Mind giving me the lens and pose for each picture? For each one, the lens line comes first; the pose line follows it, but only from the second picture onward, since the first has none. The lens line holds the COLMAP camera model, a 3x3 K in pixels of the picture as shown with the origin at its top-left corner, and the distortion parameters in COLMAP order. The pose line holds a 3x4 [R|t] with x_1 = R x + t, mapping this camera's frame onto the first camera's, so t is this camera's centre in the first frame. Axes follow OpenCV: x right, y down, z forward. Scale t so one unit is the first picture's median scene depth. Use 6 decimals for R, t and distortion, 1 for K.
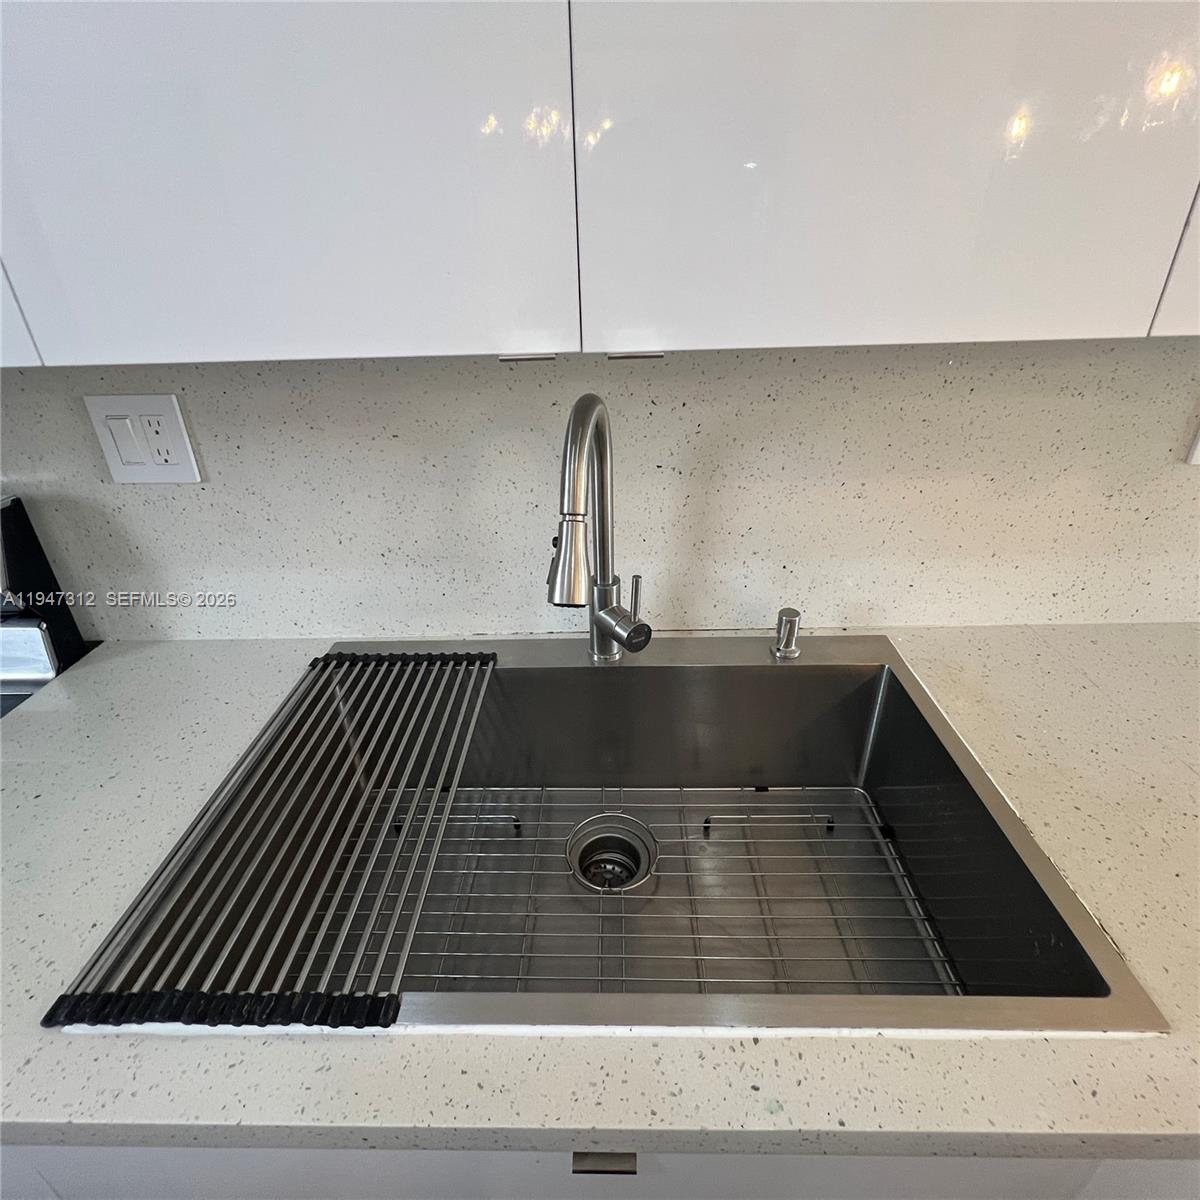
lens RADIAL K [[646.0, 0, 597.8], [0, 646.0, 601.1], [0, 0, 1]] dist [-0.000383, -0.000927]
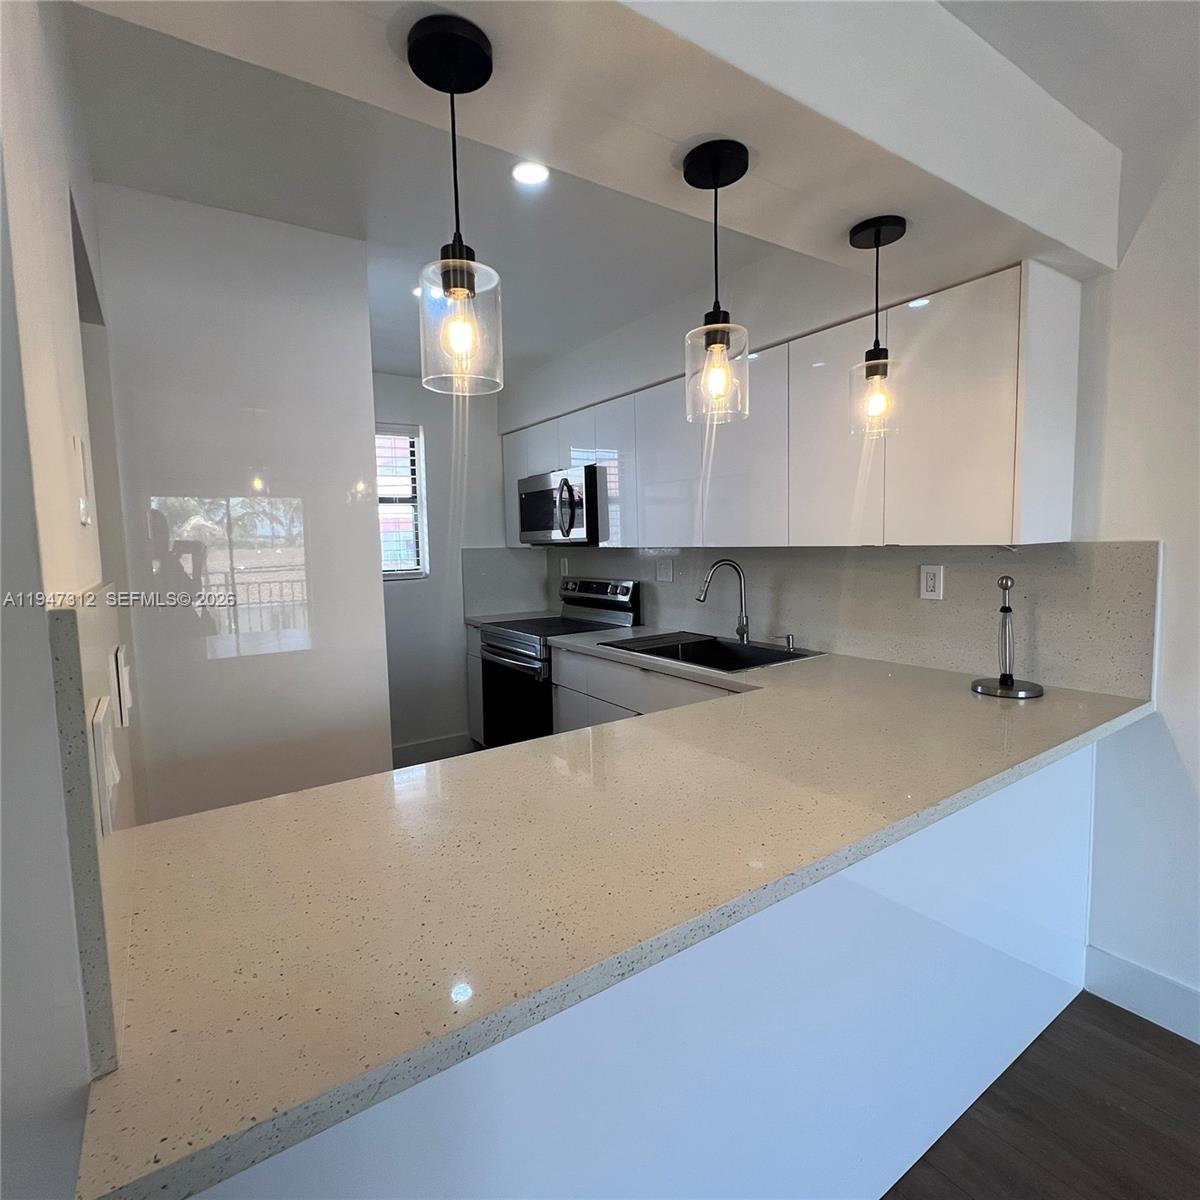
lens RADIAL K [[646.0, 0, 602.0], [0, 646.0, 594.6], [0, 0, 1]] dist [-0.000383, -0.000927]
pose [[0.585692, 0.081763, -0.806399, 2.187082], [-0.366587, 0.914049, -0.173576, 0.687315], [0.722897, 0.397277, 0.565324, -1.402654]]
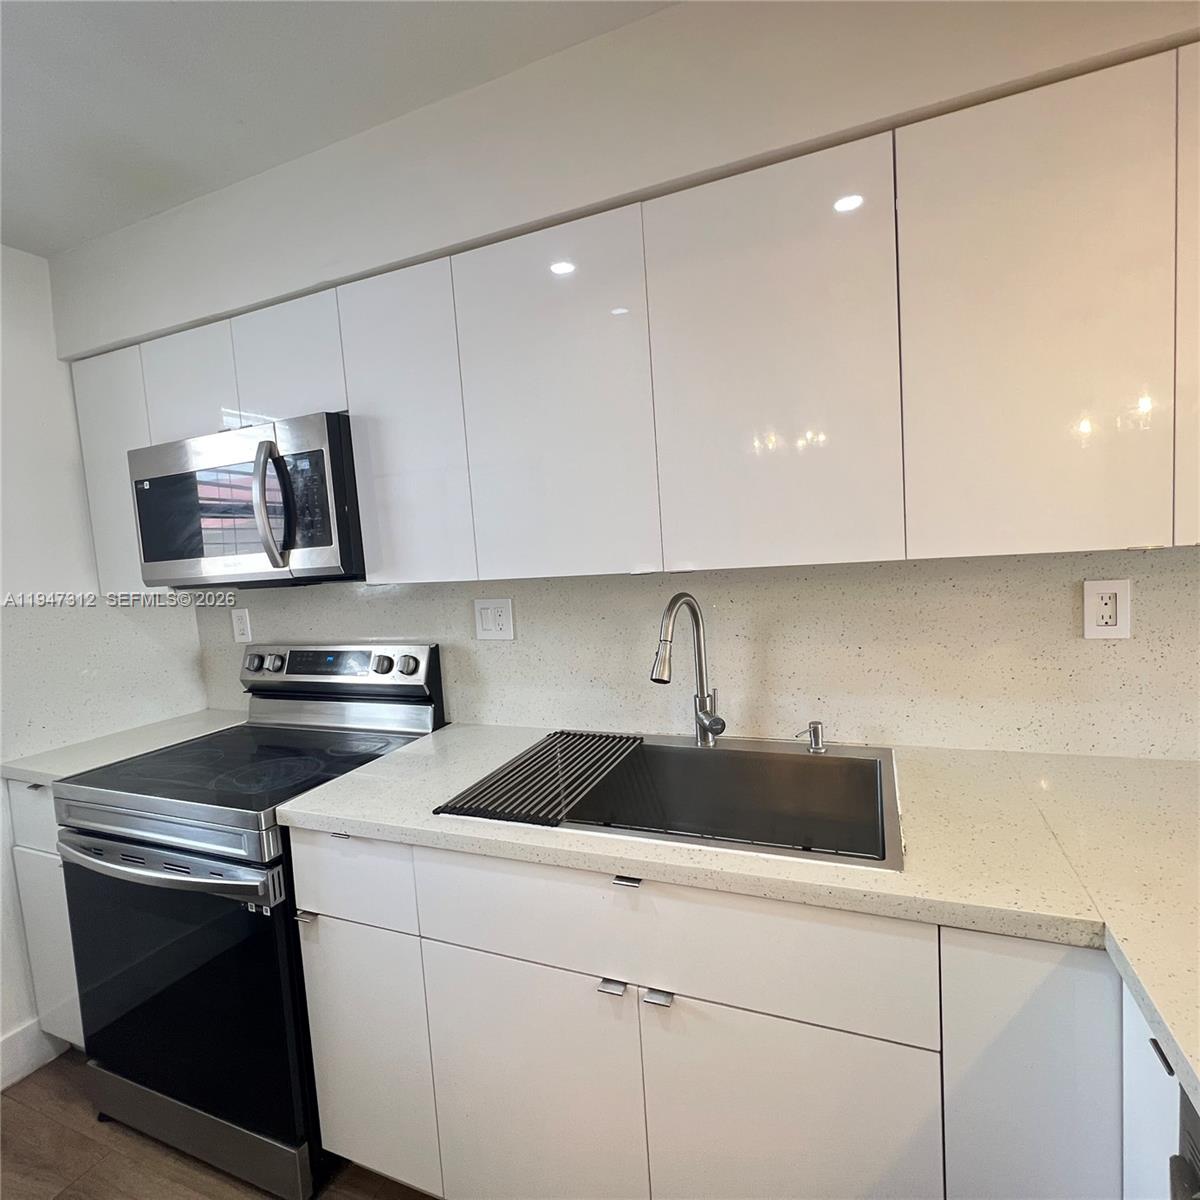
lens RADIAL K [[646.0, 0, 596.0], [0, 646.0, 596.1], [0, 0, 1]] dist [-0.000383, -0.000927]
pose [[0.928335, -0.006356, -0.371691, 0.388311], [-0.131553, 0.929538, -0.344460, 0.354543], [0.347690, 0.368671, 0.862086, -0.719684]]
